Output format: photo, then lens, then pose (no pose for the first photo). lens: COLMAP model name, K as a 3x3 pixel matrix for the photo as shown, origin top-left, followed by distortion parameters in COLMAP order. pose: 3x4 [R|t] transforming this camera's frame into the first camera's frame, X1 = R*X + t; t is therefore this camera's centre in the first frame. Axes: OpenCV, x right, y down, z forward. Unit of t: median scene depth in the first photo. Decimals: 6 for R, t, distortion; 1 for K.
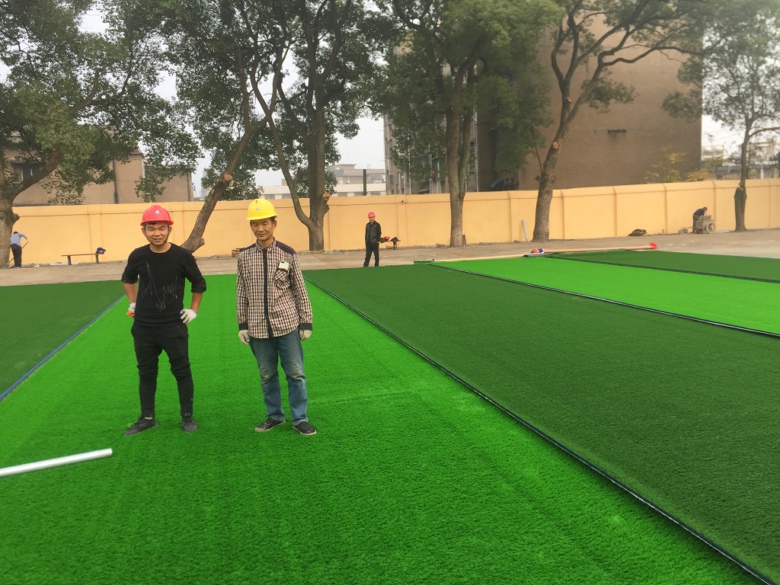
lens RADIAL K [[648.7, 0, 390.4], [0, 648.7, 255.2], [0, 0, 1]] dist [0.001061, -0.005290]
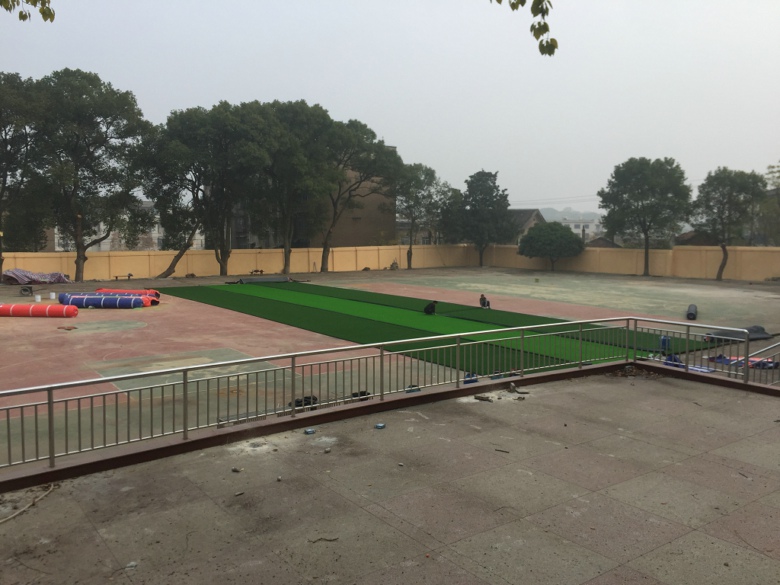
lens RADIAL K [[648.7, 0, 390.4], [0, 648.7, 255.2], [0, 0, 1]] dist [0.001061, -0.005290]
pose [[0.927266, 0.020591, 0.373836, -0.359938], [0.005142, 0.997692, -0.067706, 0.067666], [-0.374367, 0.064704, 0.925020, -1.055445]]
